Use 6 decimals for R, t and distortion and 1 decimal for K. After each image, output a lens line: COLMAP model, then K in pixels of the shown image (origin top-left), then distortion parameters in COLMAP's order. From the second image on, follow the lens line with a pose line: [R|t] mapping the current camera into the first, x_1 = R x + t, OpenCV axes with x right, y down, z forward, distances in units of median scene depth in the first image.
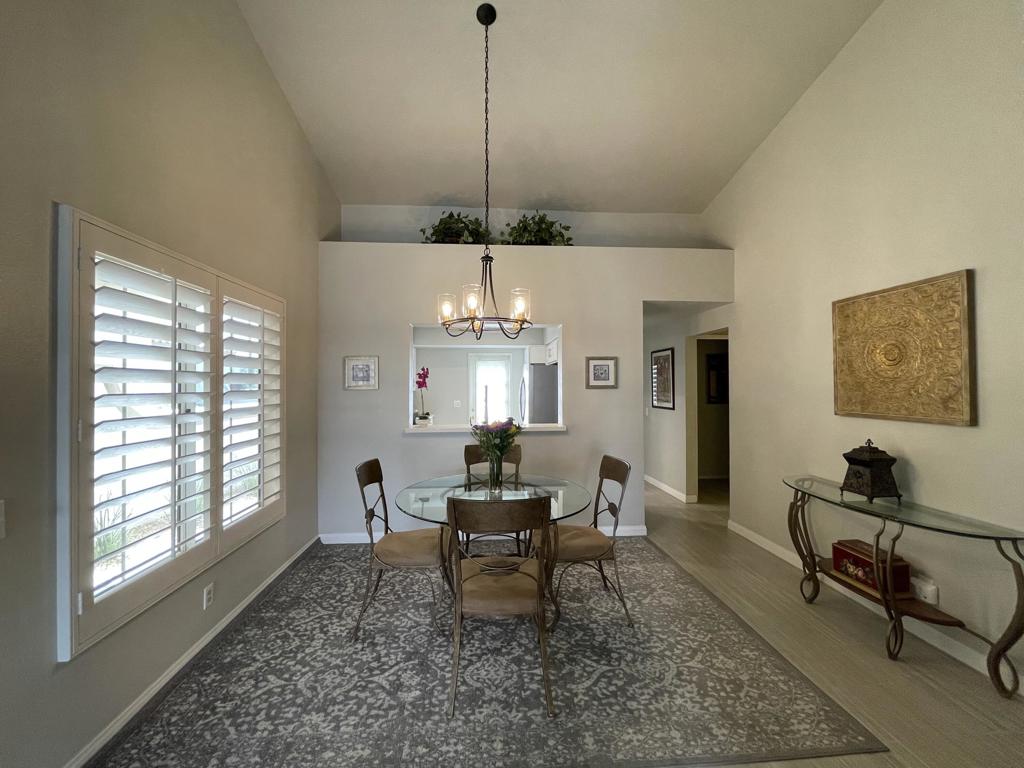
lens RADIAL K [[409.7, 0, 512.0], [0, 409.7, 380.0], [0, 0, 1]] dist [-0.001518, -0.000013]
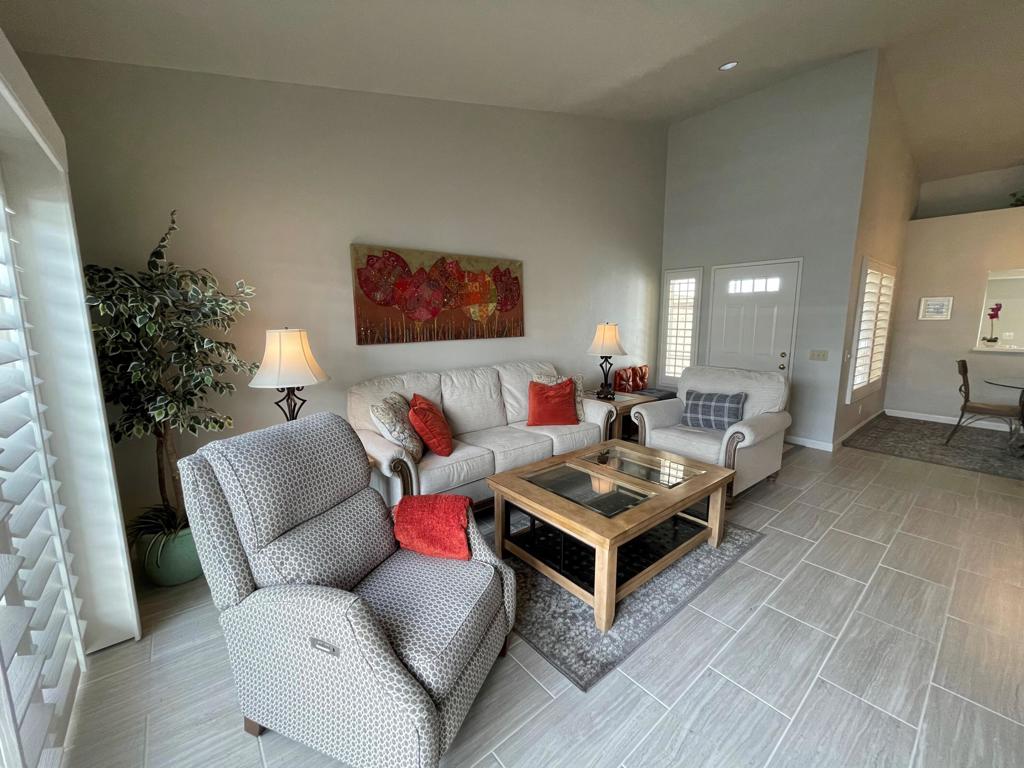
lens RADIAL K [[409.7, 0, 511.2], [0, 409.7, 380.4], [0, 0, 1]] dist [-0.001518, -0.000013]
pose [[0.572309, 0.121776, -0.810946, -0.011298], [0.012045, 0.987557, 0.156798, -0.010968], [0.819950, -0.099505, 0.563721, -1.150992]]
